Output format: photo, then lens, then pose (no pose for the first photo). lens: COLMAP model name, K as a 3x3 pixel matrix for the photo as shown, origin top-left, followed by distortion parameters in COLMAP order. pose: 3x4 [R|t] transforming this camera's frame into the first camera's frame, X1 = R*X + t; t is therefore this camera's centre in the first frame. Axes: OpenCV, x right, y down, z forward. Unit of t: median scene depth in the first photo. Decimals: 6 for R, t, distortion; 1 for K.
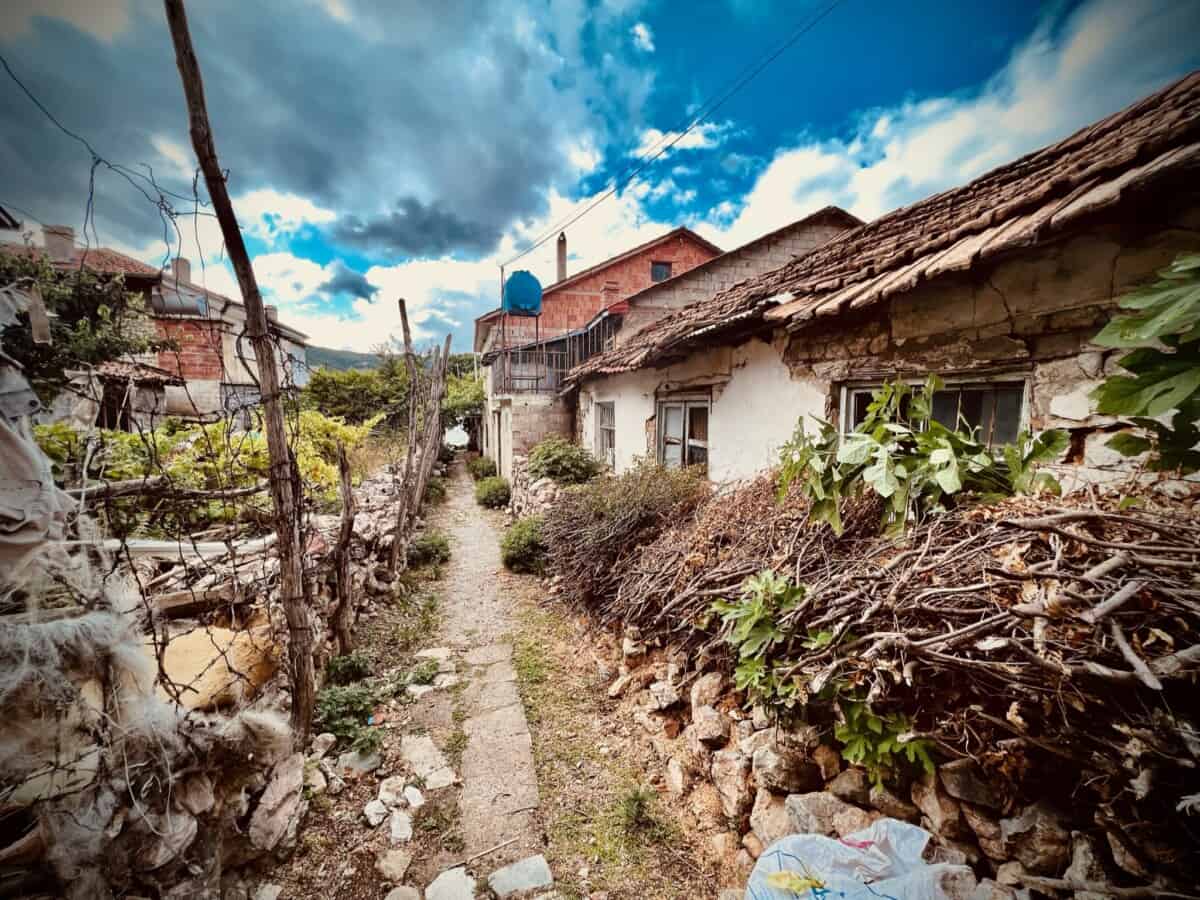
lens RADIAL K [[481.4, 0, 600.0], [0, 481.4, 450.0], [0, 0, 1]] dist [-0.000051, 0.000198]
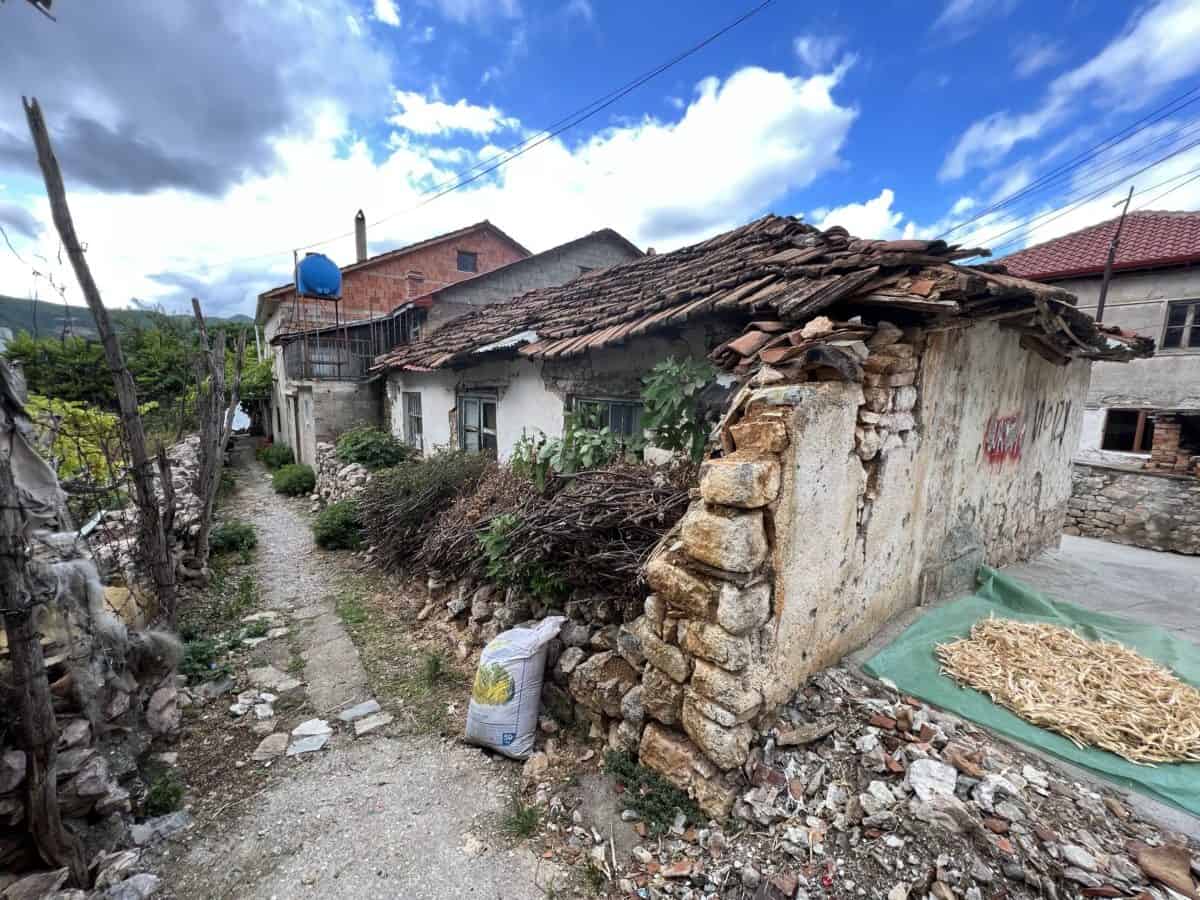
lens RADIAL K [[481.4, 0, 600.0], [0, 481.4, 450.0], [0, 0, 1]] dist [-0.000051, 0.000198]
pose [[0.931744, -0.034366, 0.361485, 0.012065], [0.017553, 0.998610, 0.049694, -0.020309], [-0.362690, -0.039957, 0.931053, -0.252726]]
